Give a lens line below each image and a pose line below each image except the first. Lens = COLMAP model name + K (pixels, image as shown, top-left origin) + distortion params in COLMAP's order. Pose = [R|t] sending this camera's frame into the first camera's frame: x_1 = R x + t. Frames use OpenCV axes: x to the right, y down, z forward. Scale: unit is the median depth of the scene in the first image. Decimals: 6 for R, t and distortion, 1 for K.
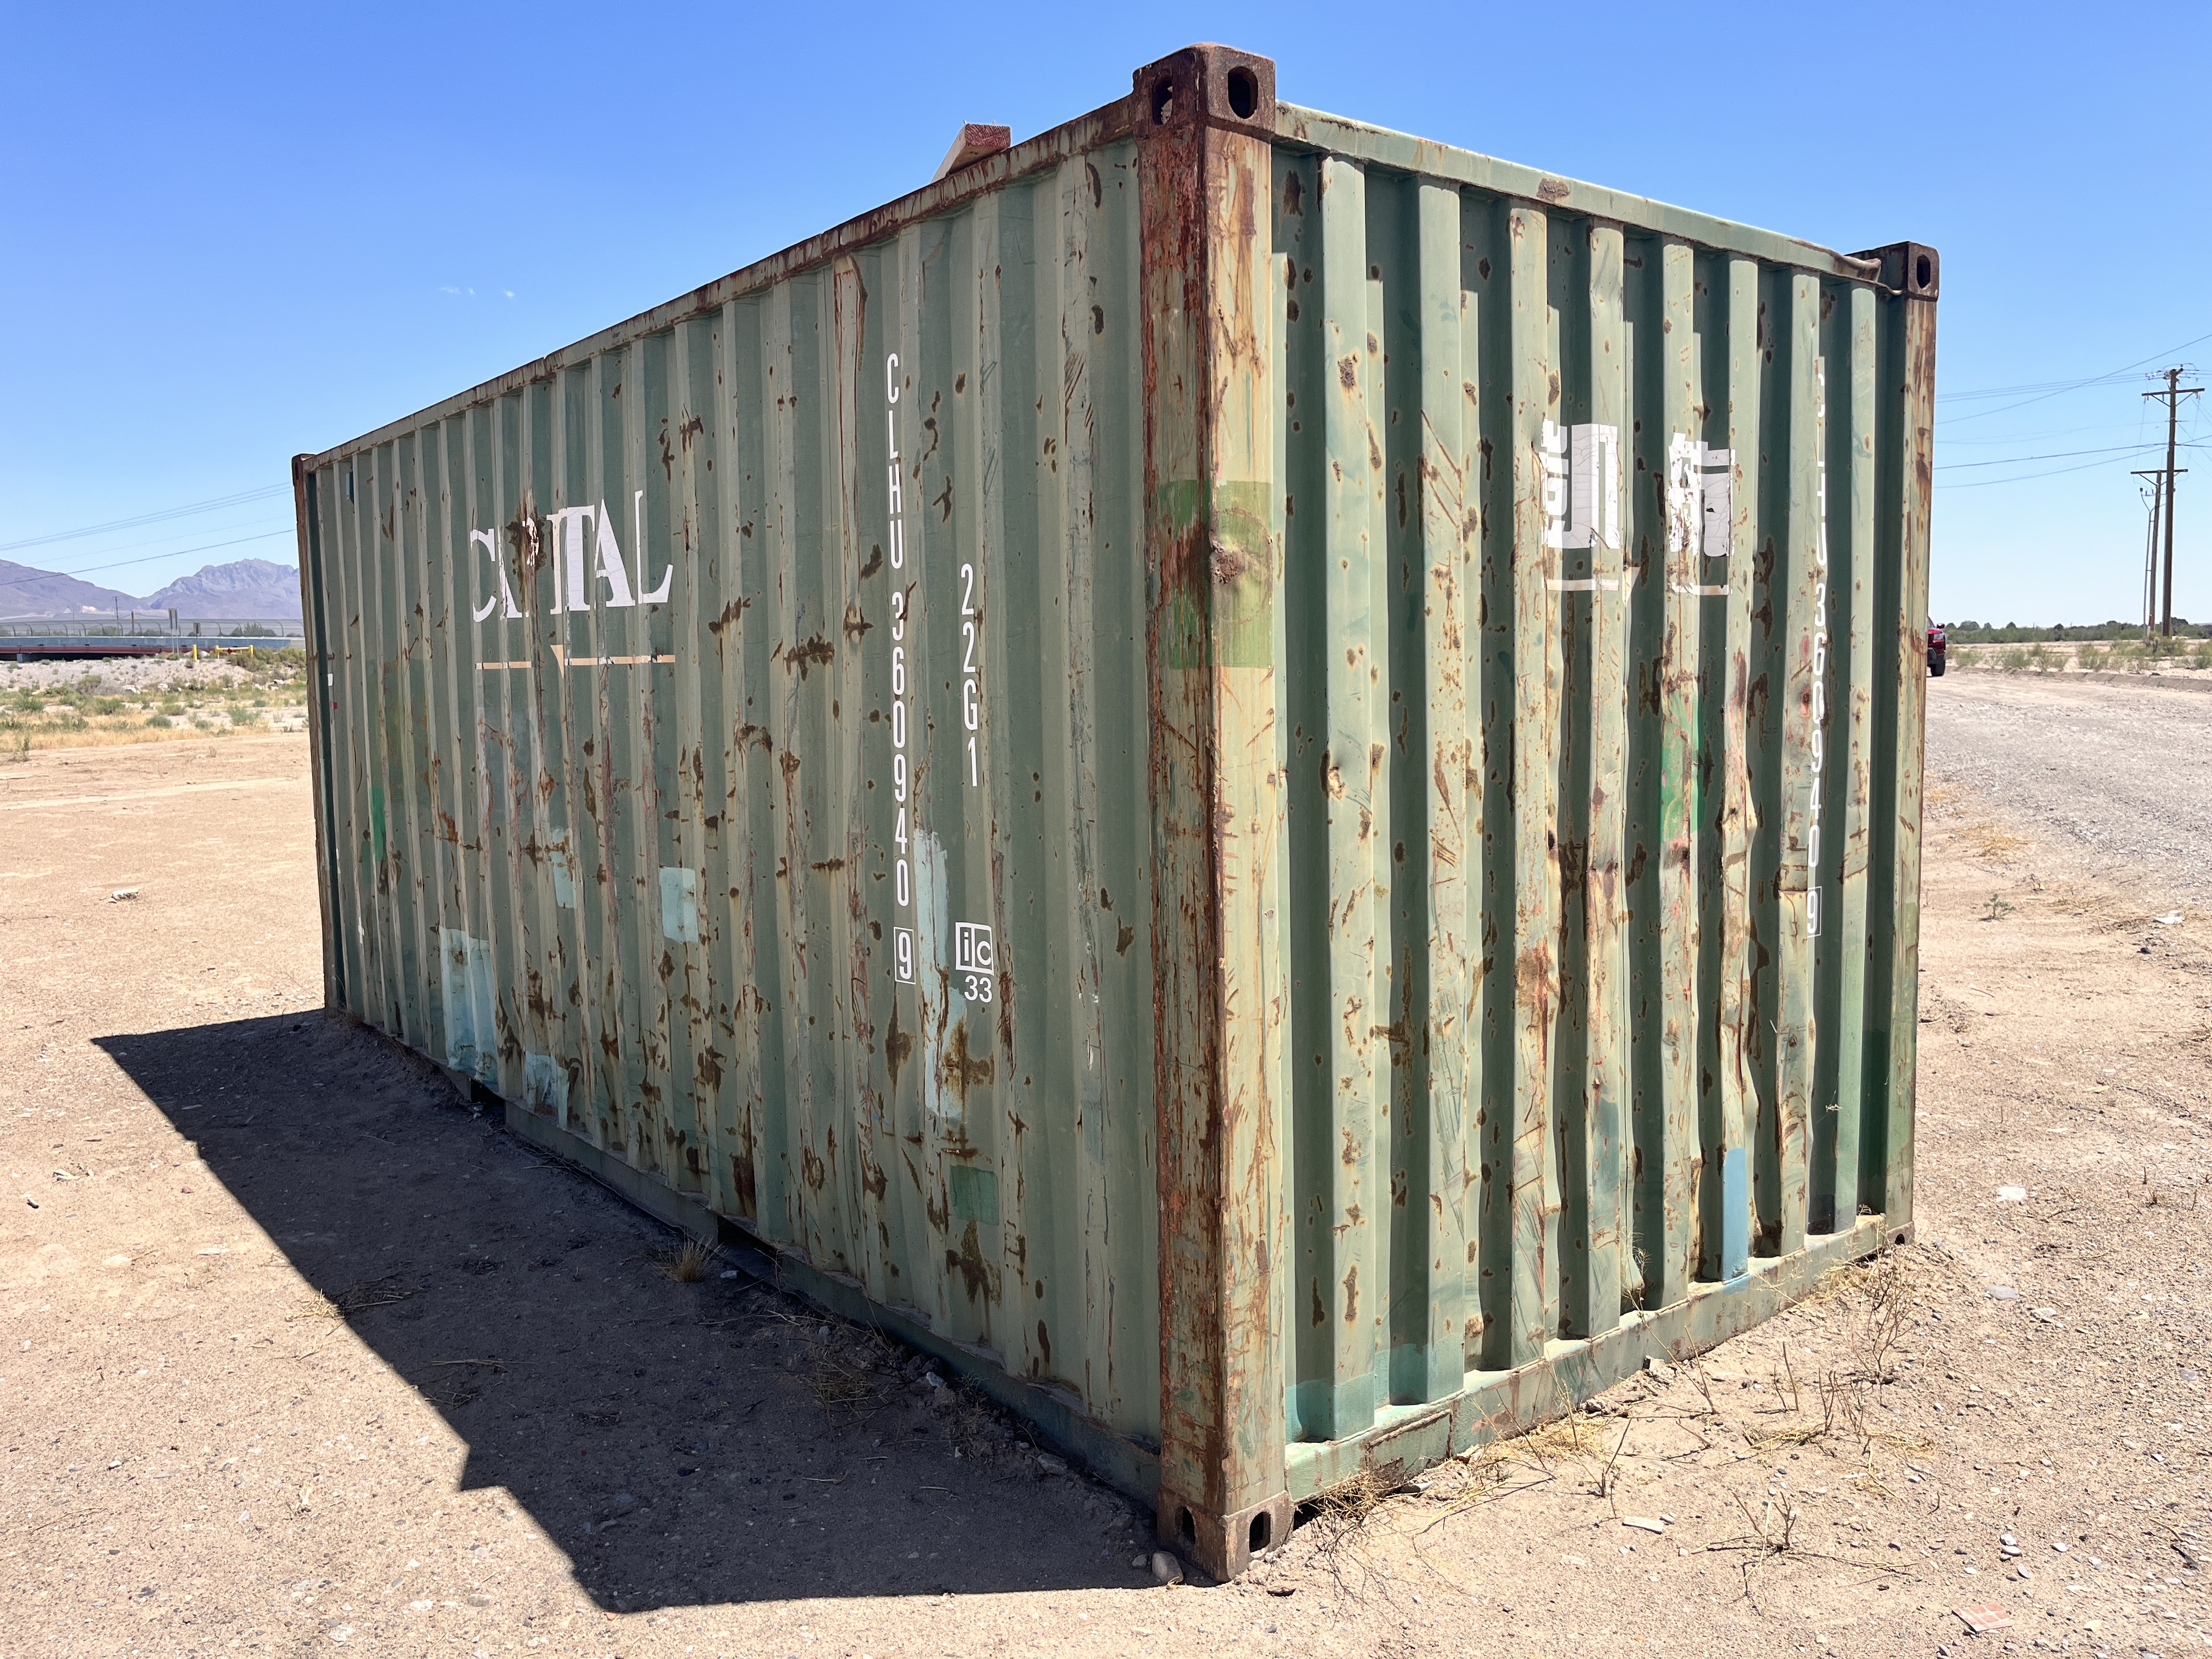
lens RADIAL K [[1673.9, 0, 1101.5], [0, 1673.9, 816.7], [0, 0, 1]] dist [0.061742, -0.080283]
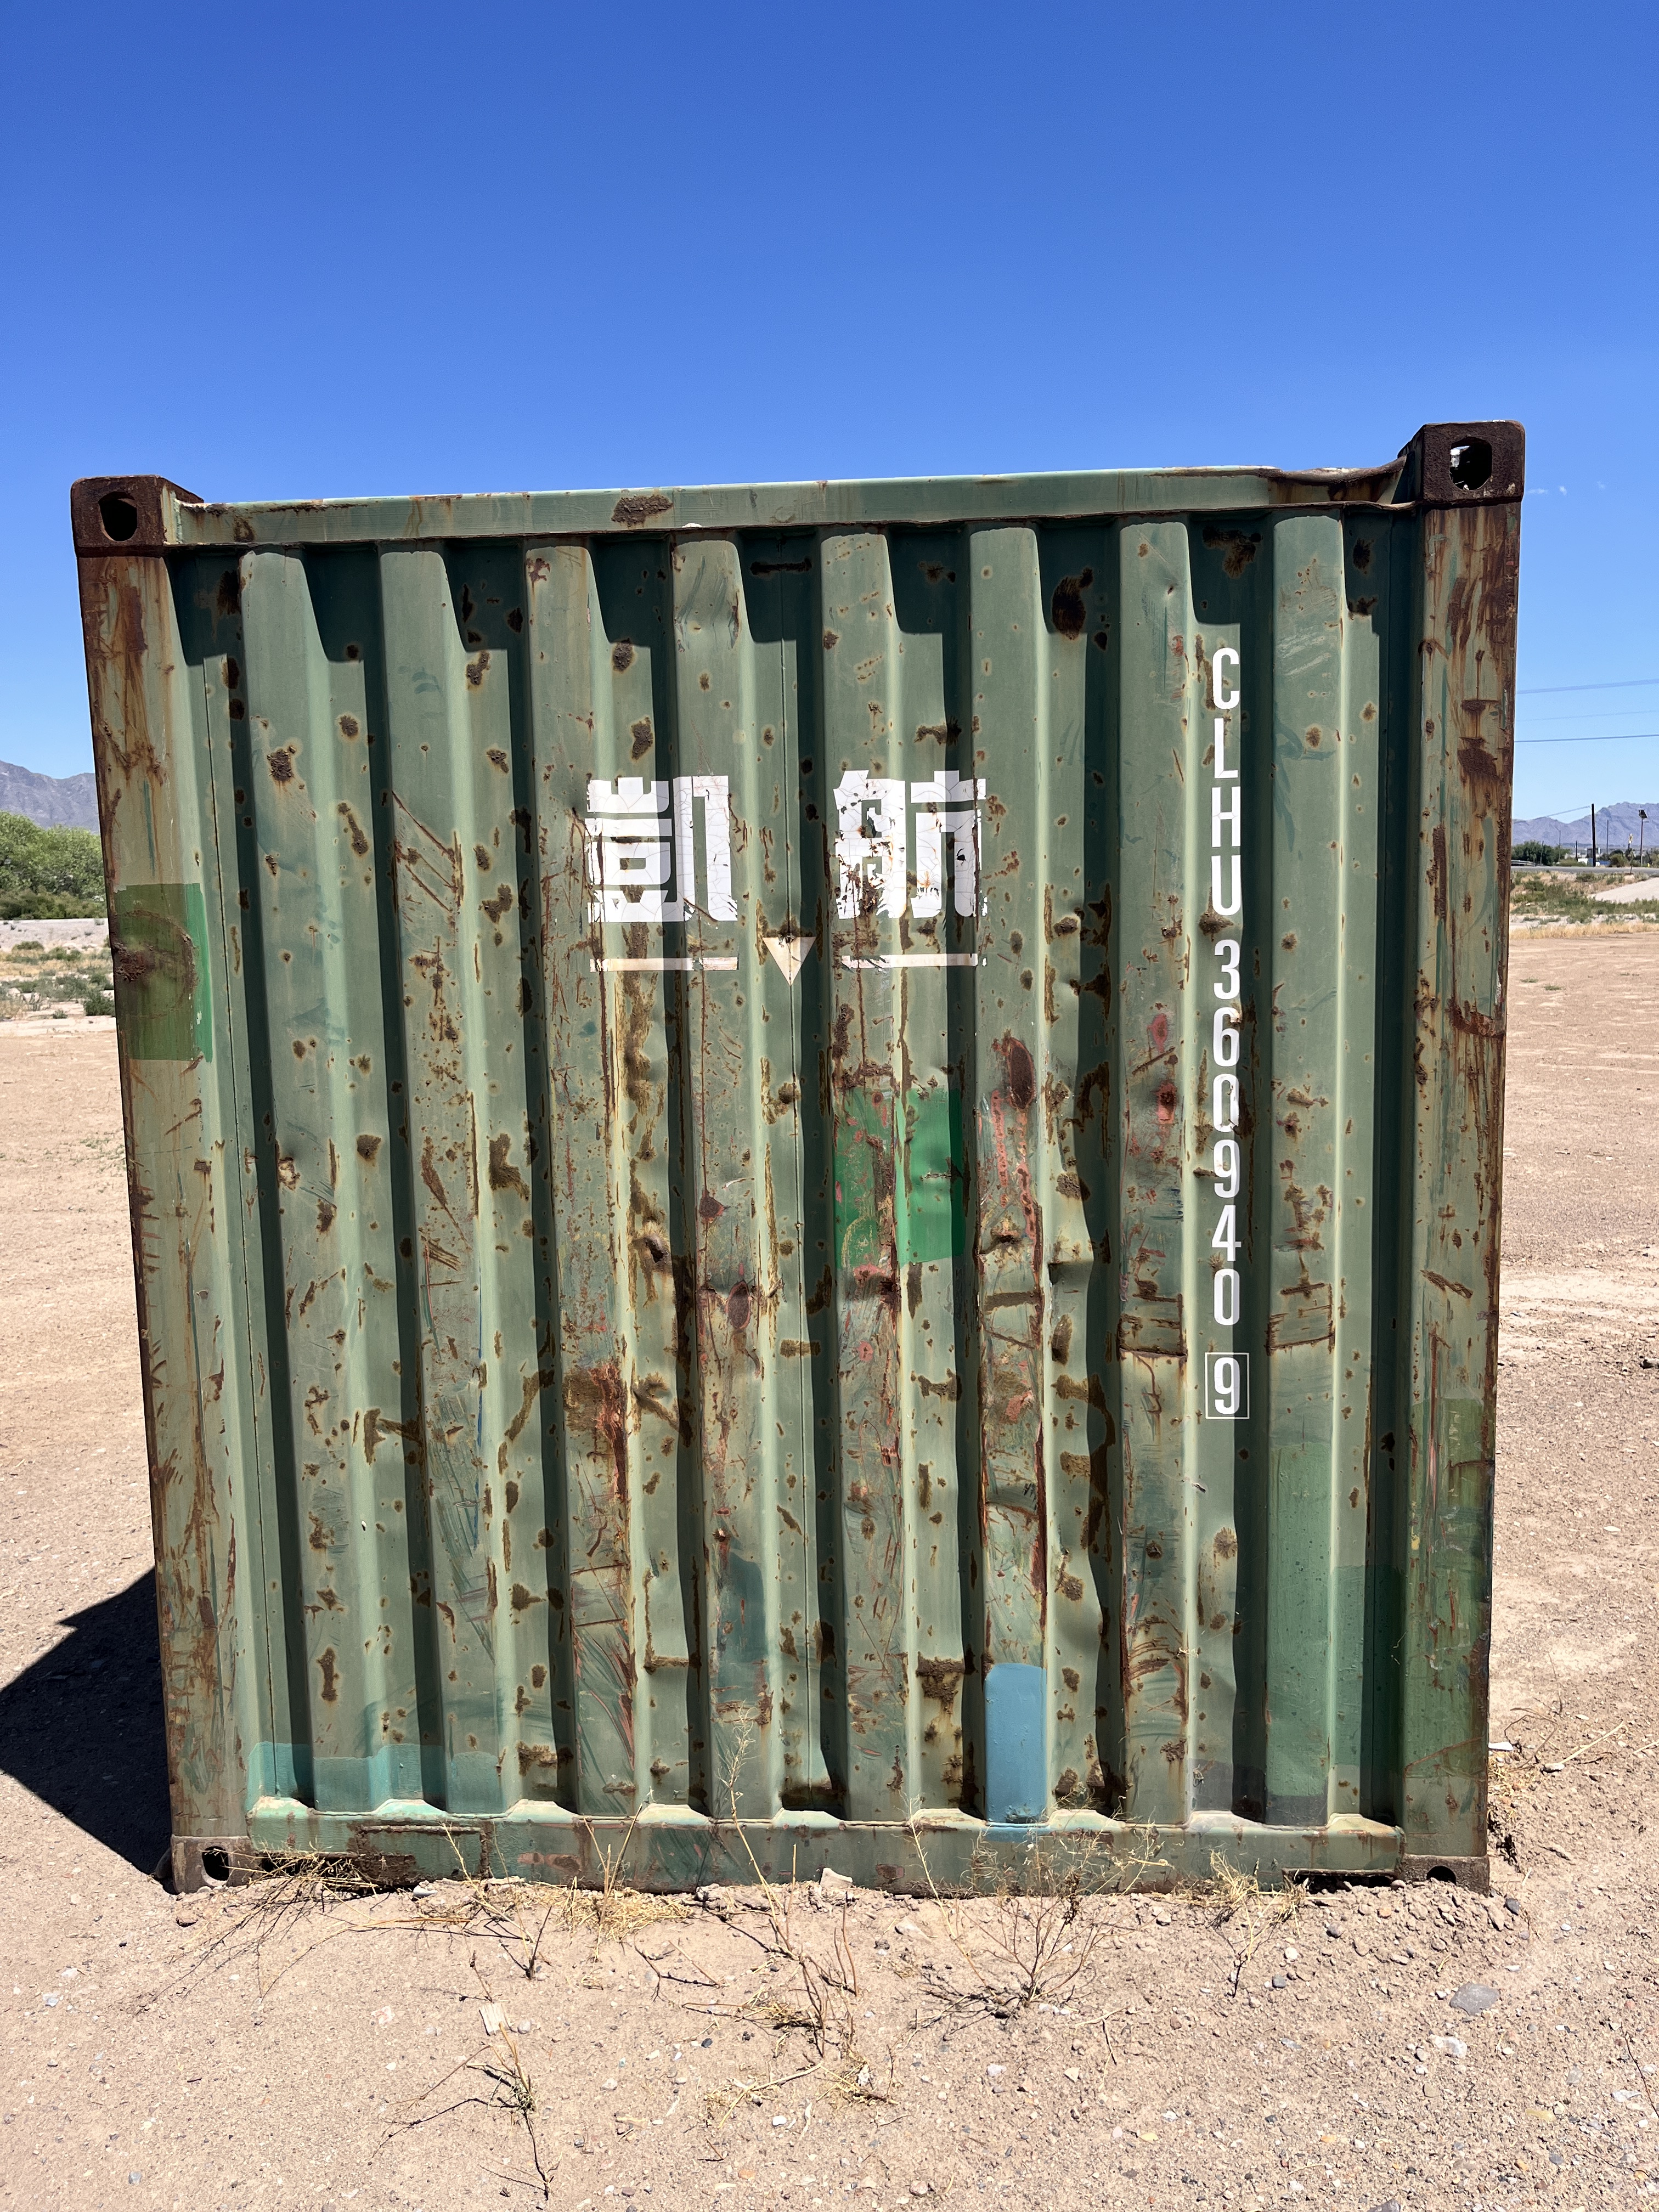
lens RADIAL K [[1673.9, 0, 827.7], [0, 1673.9, 1111.5], [0, 0, 1]] dist [0.061742, -0.080283]
pose [[0.742509, 0.081283, -0.664886, 0.906523], [-0.048154, 0.996519, 0.068049, -0.122478], [0.668103, -0.018511, 0.743839, 0.402272]]
